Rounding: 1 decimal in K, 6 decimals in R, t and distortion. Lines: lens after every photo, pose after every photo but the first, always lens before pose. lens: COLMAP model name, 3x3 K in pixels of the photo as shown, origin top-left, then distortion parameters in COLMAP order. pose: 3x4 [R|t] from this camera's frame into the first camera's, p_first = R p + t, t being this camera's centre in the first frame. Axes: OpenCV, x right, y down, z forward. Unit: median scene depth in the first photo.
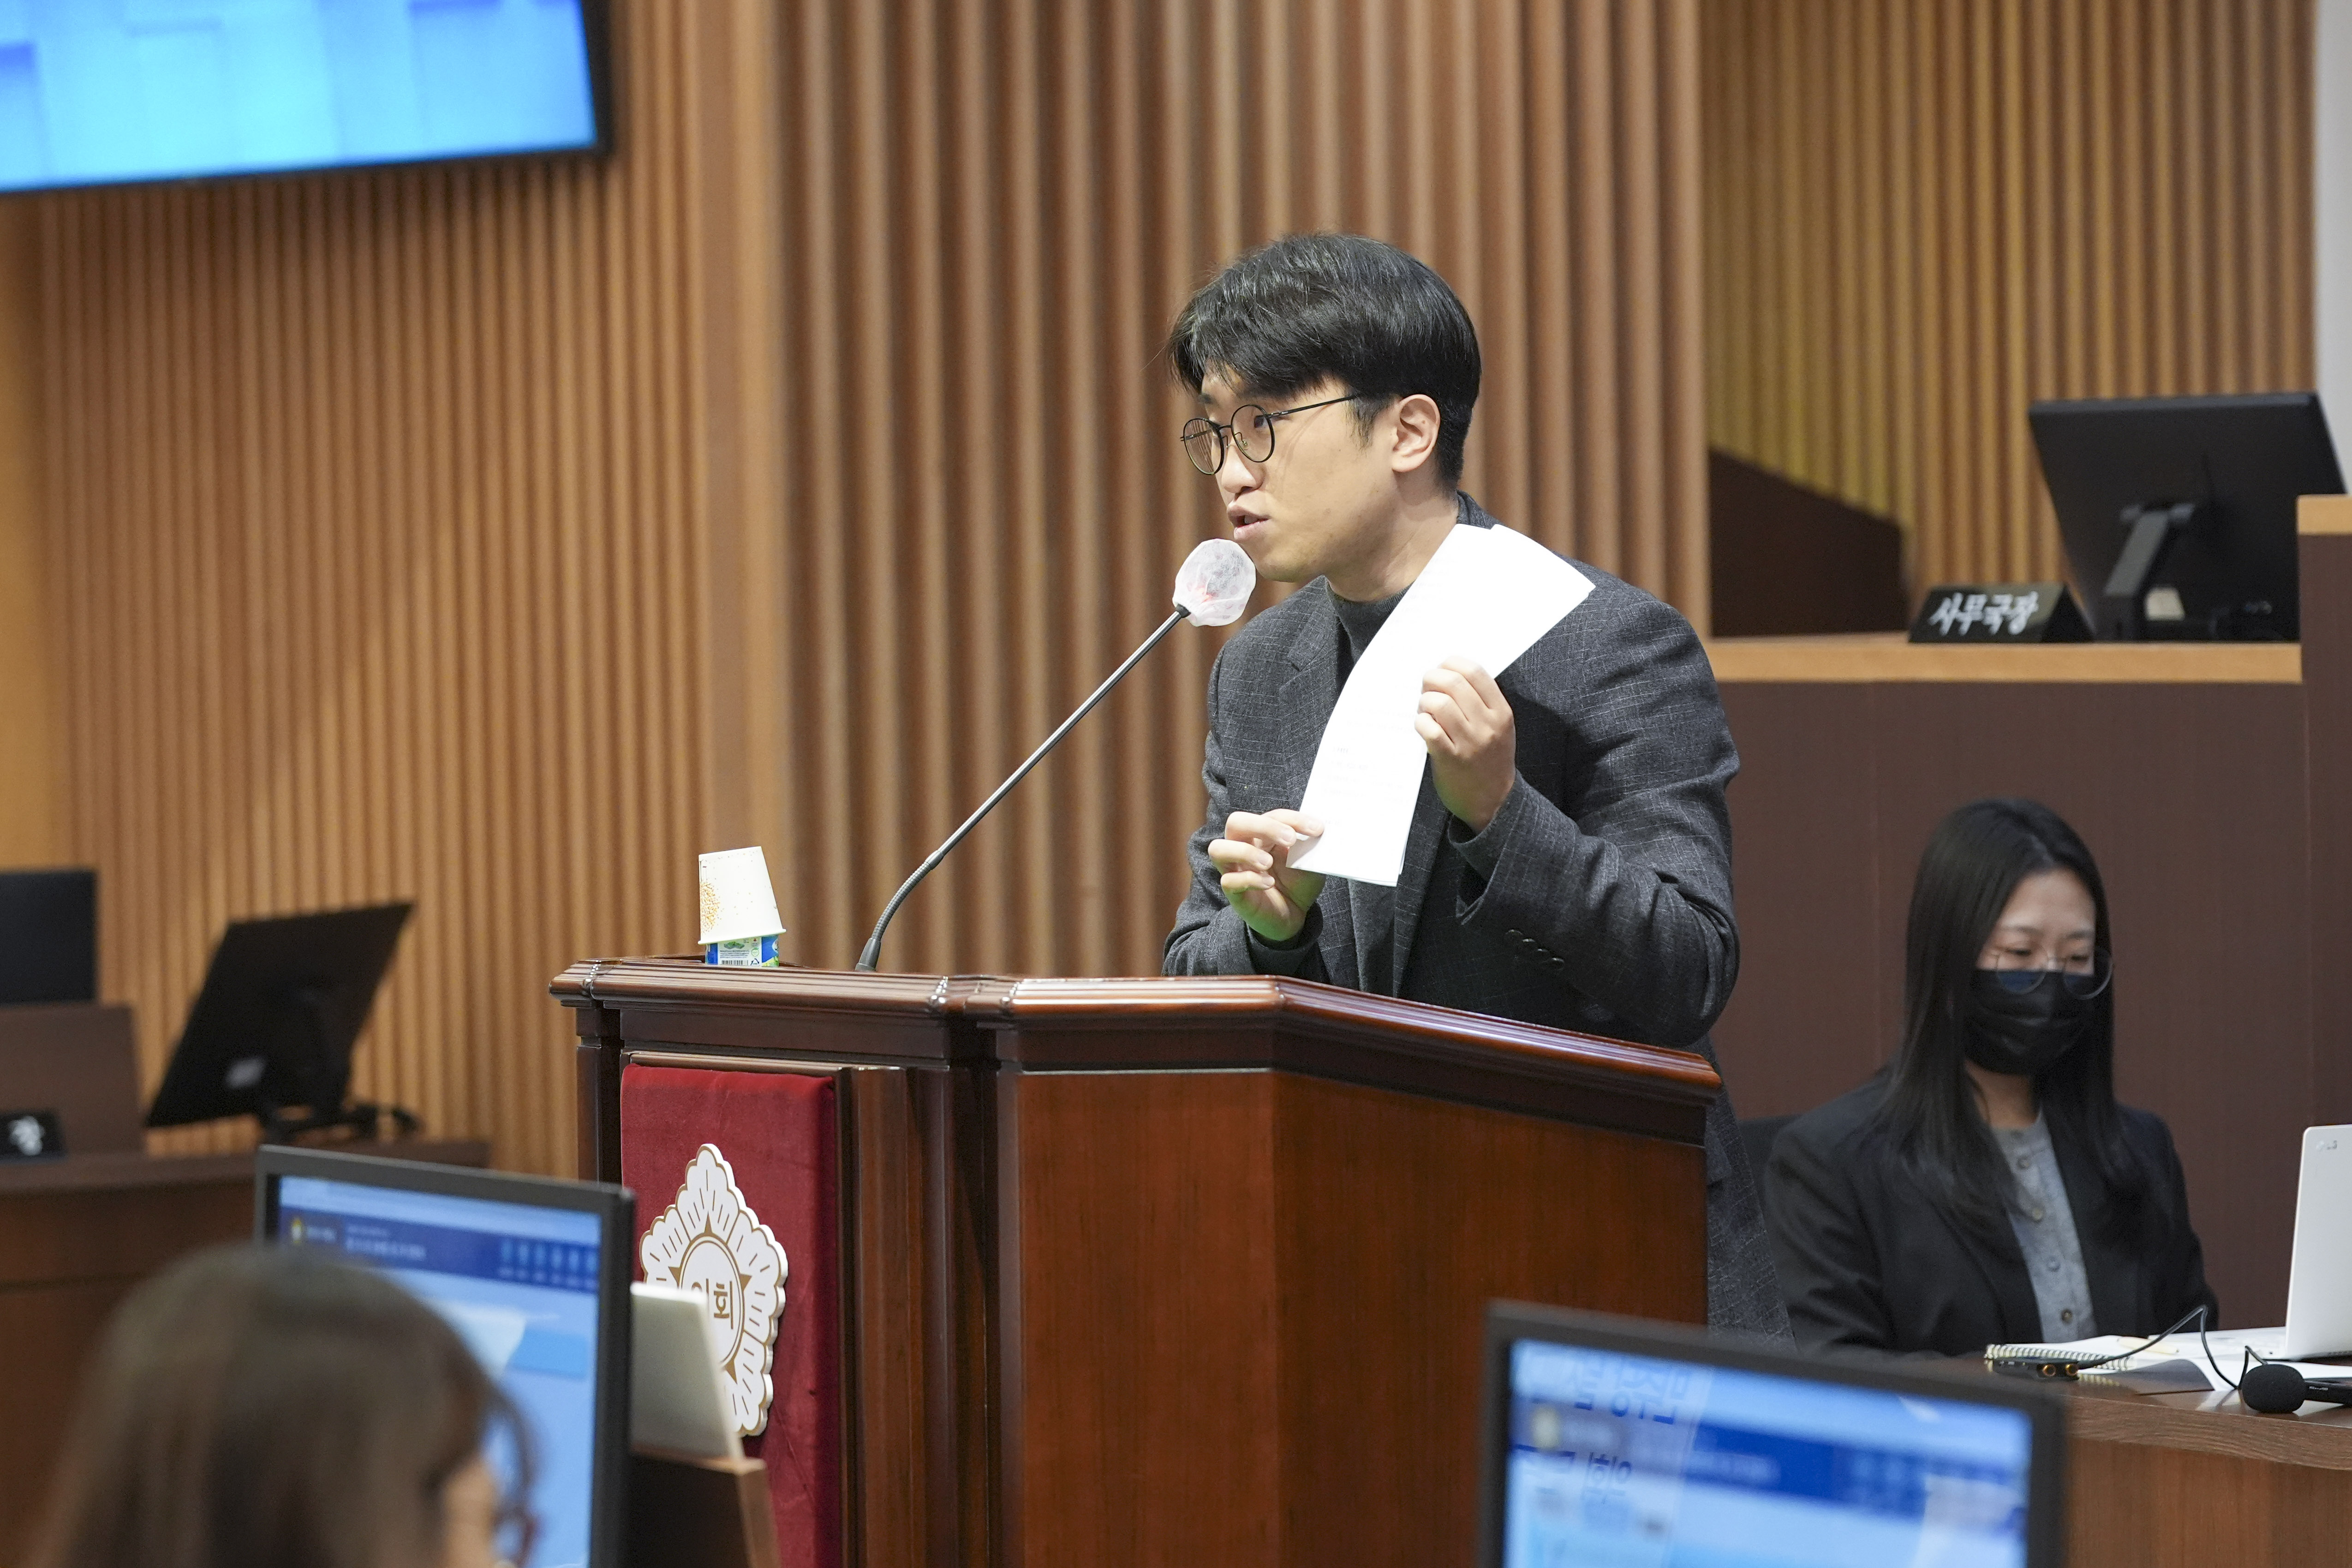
lens RADIAL K [[8918.3, 0, 1170.7], [0, 8918.3, 781.8], [0, 0, 1]] dist [-0.201227, 0.000000]
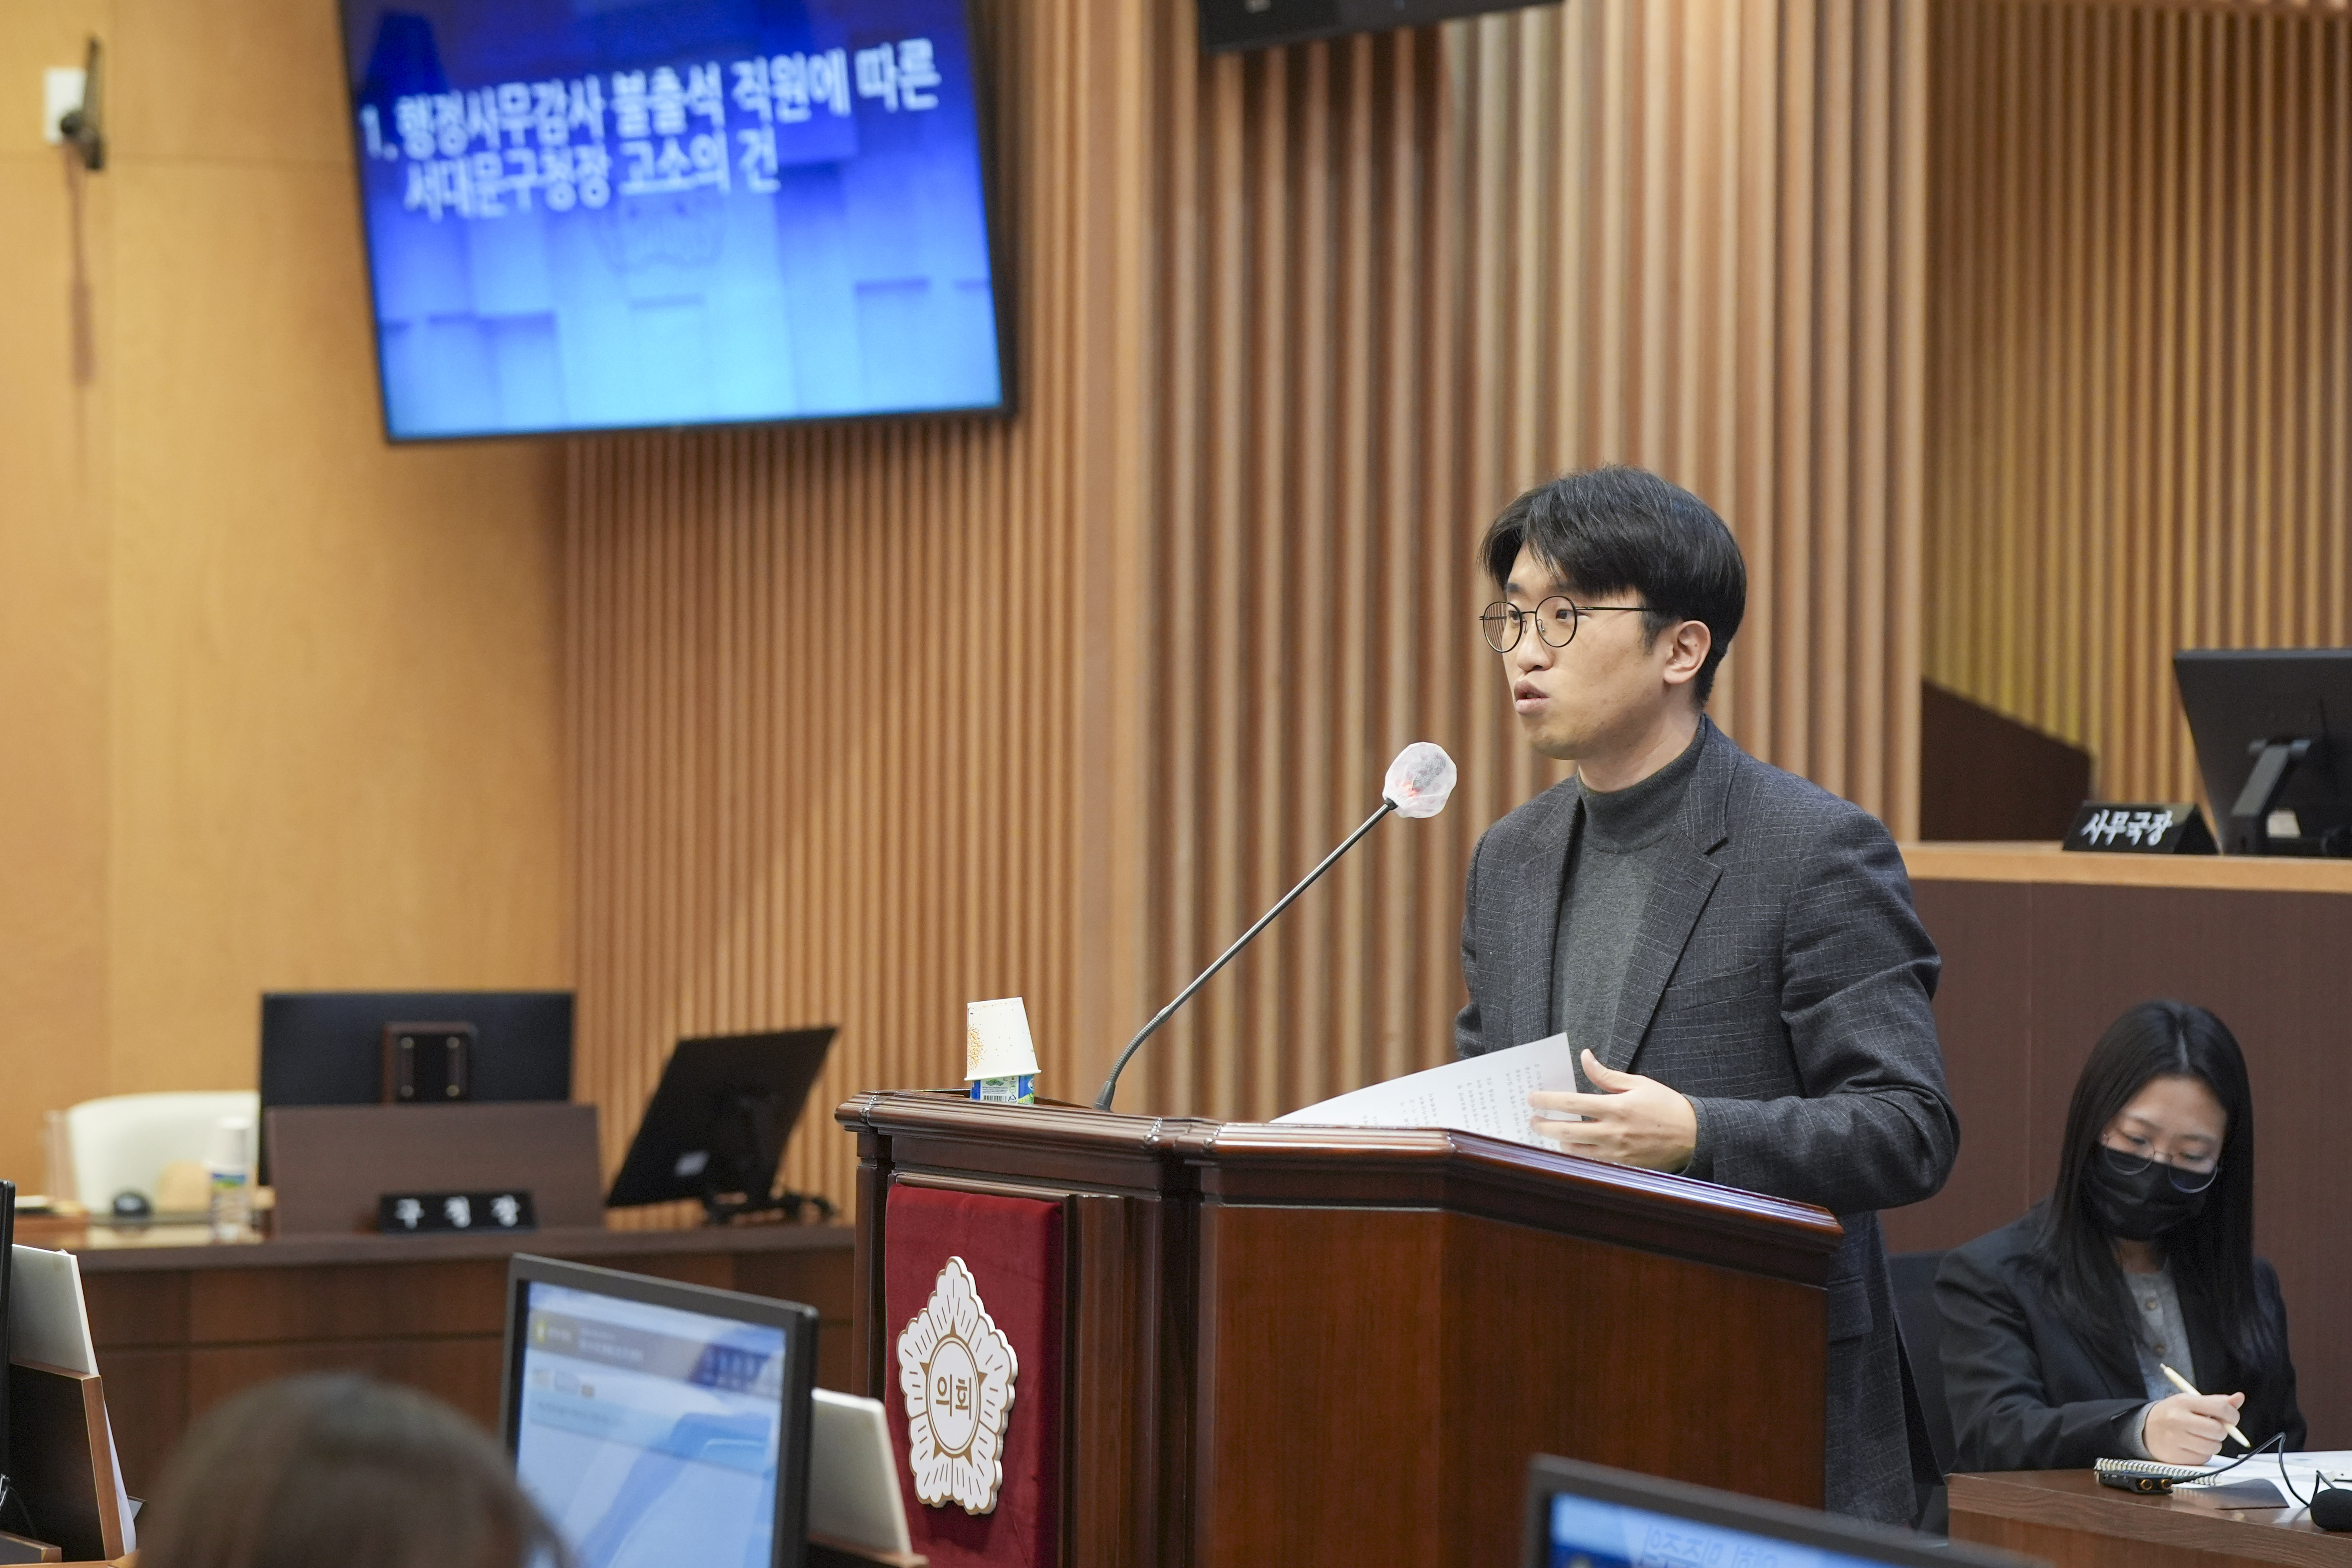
lens RADIAL K [[6950.9, 0, 1189.3], [0, 6950.9, 791.5], [0, 0, 1]] dist [-0.050669, 0.000000]
pose [[0.998101, 0.029503, -0.054068, 0.020809], [-0.030620, 0.999332, -0.019943, -0.001879], [0.053443, 0.021561, 0.998338, 0.092164]]
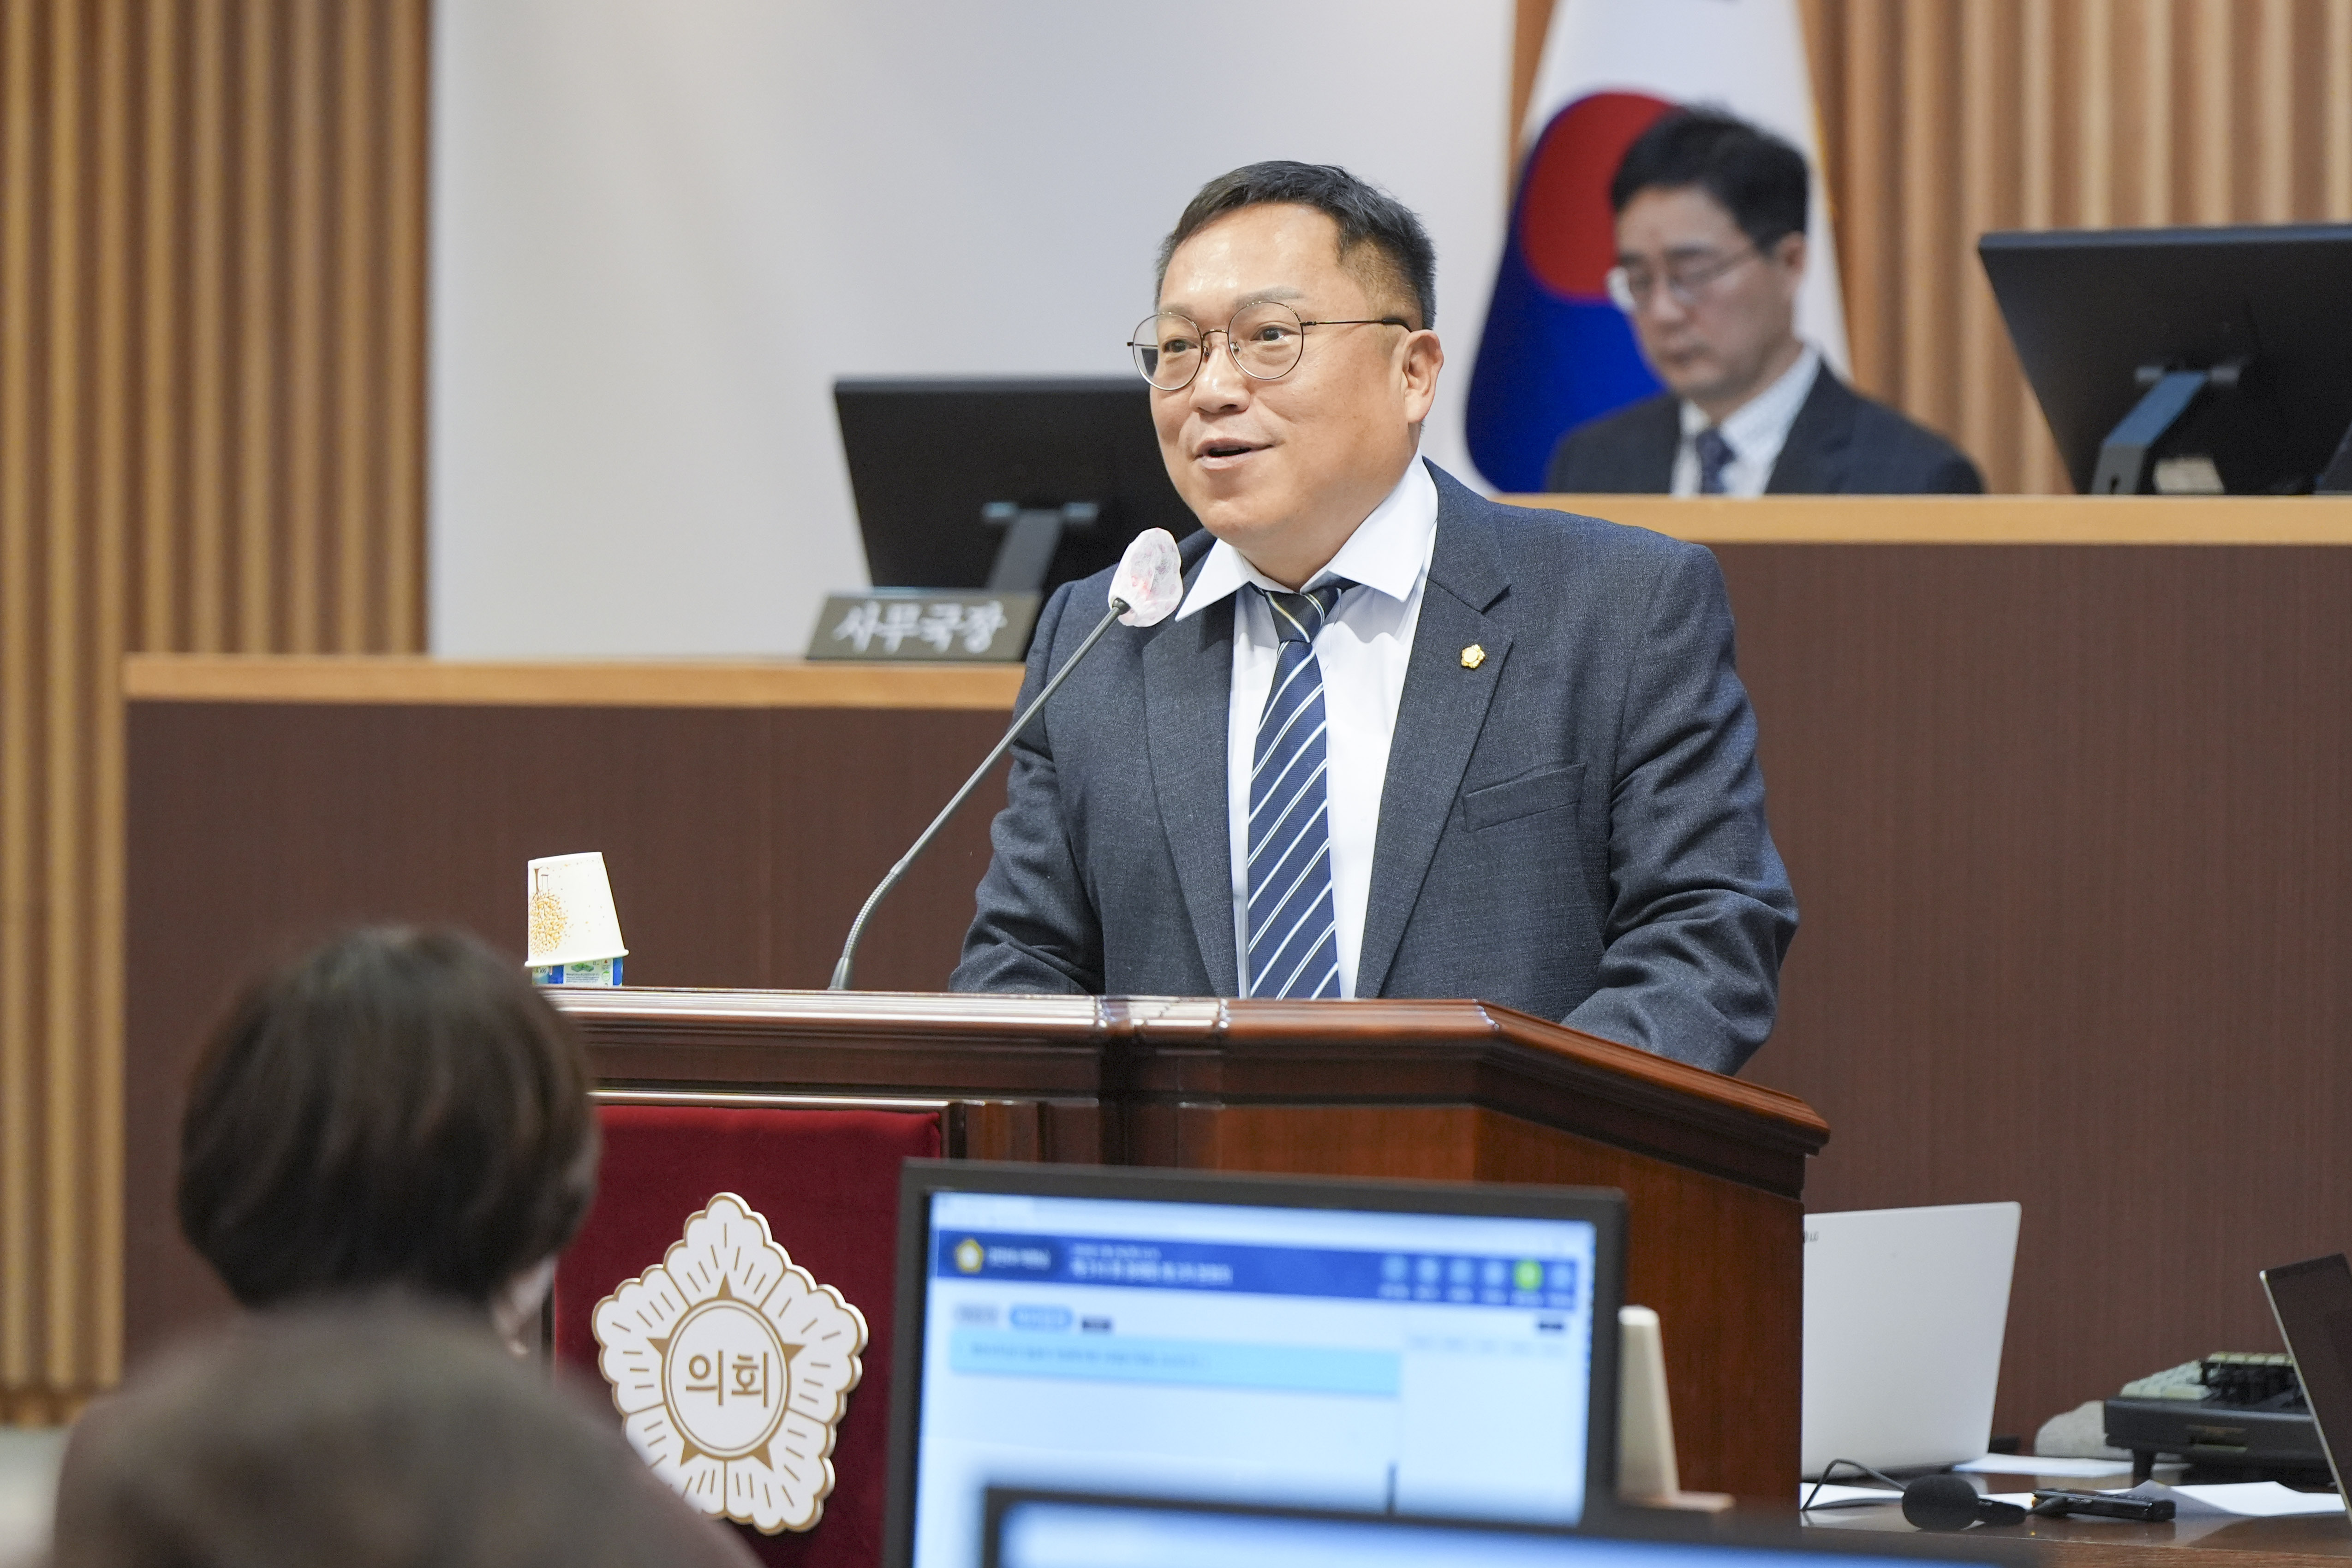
lens RADIAL K [[12417.3, 0, 1170.6], [0, 12417.3, 784.0], [0, 0, 1]] dist [-1.055487, 0.000000]
pose [[0.929940, 0.019615, 0.367187, -0.379659], [-0.014844, 0.999765, -0.015813, 0.016611], [-0.367411, 0.009255, 0.930013, -0.101405]]
